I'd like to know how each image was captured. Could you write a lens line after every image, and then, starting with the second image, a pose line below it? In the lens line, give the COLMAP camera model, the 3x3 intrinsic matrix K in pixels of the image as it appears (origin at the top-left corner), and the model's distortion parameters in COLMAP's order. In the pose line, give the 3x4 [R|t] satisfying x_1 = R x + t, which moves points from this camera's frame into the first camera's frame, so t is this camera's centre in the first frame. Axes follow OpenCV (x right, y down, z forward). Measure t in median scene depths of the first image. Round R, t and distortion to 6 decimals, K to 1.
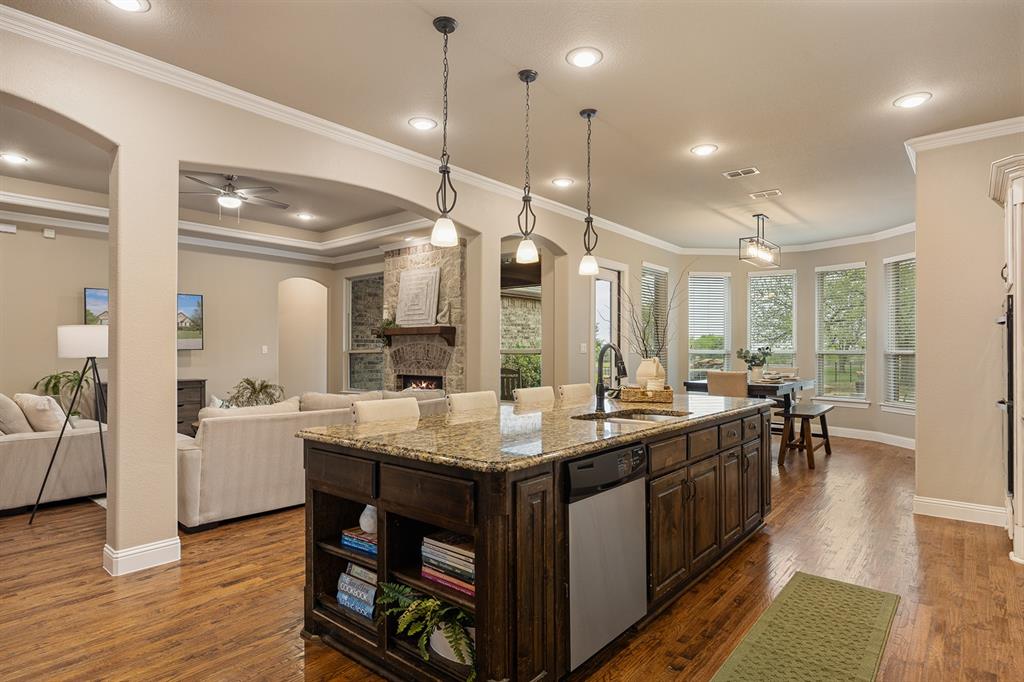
lens RADIAL K [[557.3, 0, 512.0], [0, 557.3, 341.0], [0, 0, 1]] dist [0.002798, 0.000175]
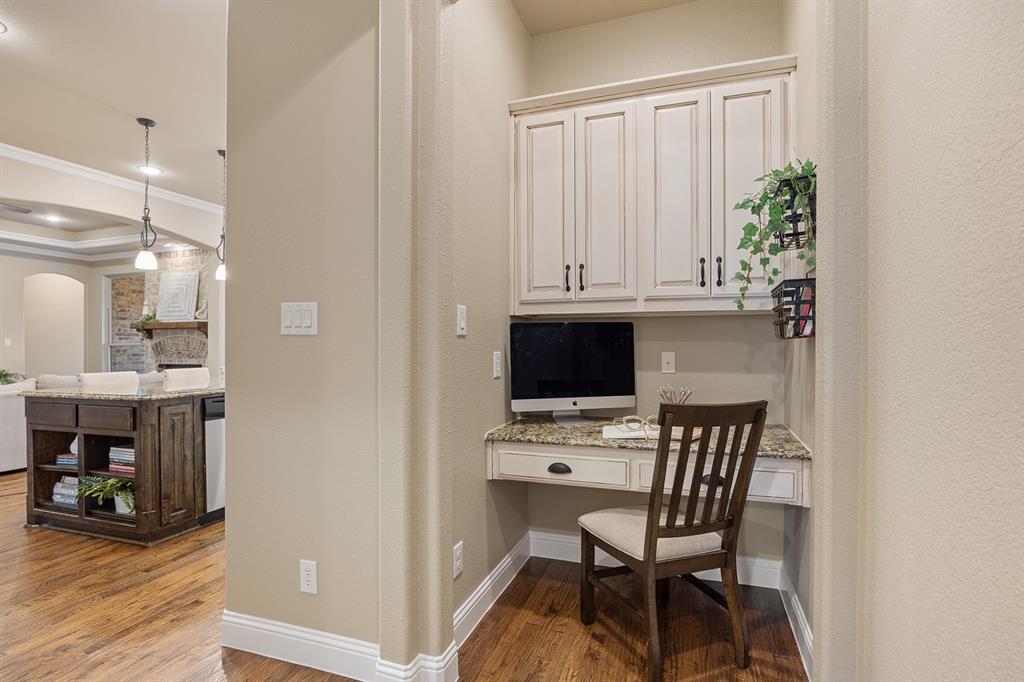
lens RADIAL K [[500.0, 0, 512.0], [0, 500.0, 341.0], [0, 0, 1]] dist [-0.004052, -0.001105]
pose [[0.934221, -0.002328, 0.356688, 0.190279], [-0.001118, 0.999955, 0.009454, 0.005997], [-0.356694, -0.009231, 0.934176, -0.363772]]
